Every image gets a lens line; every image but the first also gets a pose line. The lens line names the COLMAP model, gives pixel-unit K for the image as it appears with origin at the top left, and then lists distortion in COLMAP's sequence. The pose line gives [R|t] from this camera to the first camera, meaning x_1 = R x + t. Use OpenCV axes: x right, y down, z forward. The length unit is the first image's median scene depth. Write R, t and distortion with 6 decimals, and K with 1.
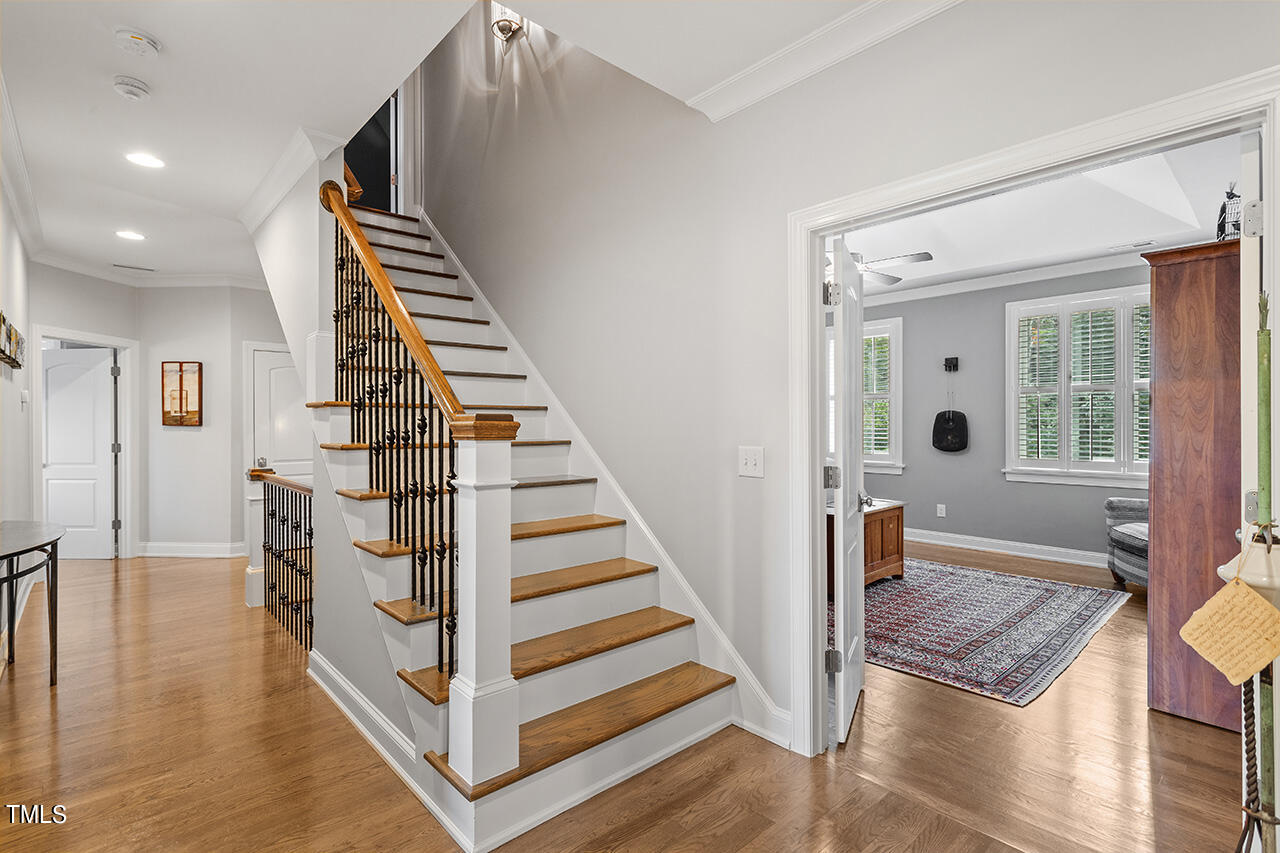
lens RADIAL K [[612.5, 0, 638.8], [0, 612.5, 428.3], [0, 0, 1]] dist [-0.000471, -0.000191]
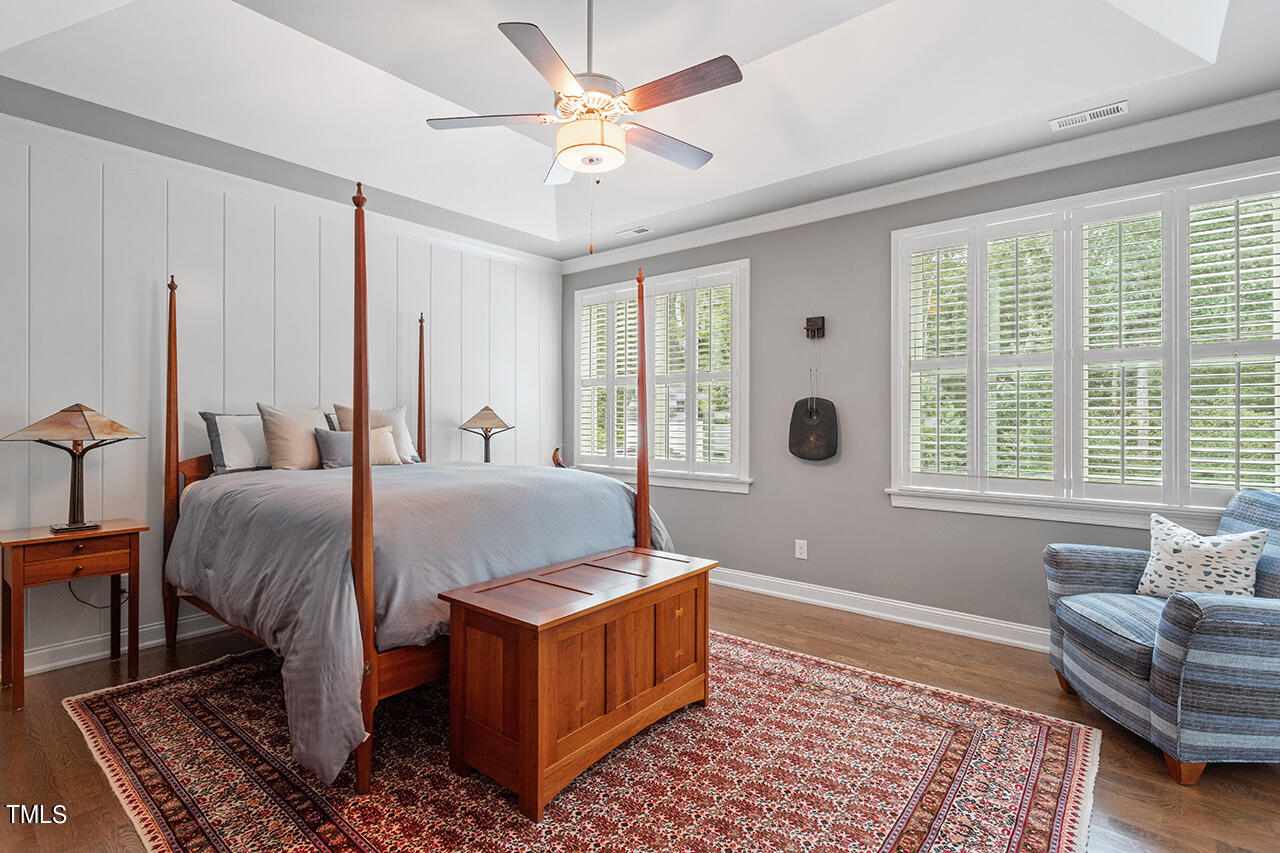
lens RADIAL K [[612.5, 0, 643.9], [0, 612.5, 420.4], [0, 0, 1]] dist [-0.000471, -0.000191]
pose [[0.990569, 0.003251, 0.136975, 0.301687], [-0.003025, 0.999994, -0.001853, -0.003380], [-0.136980, 0.001421, 0.990573, 0.474276]]
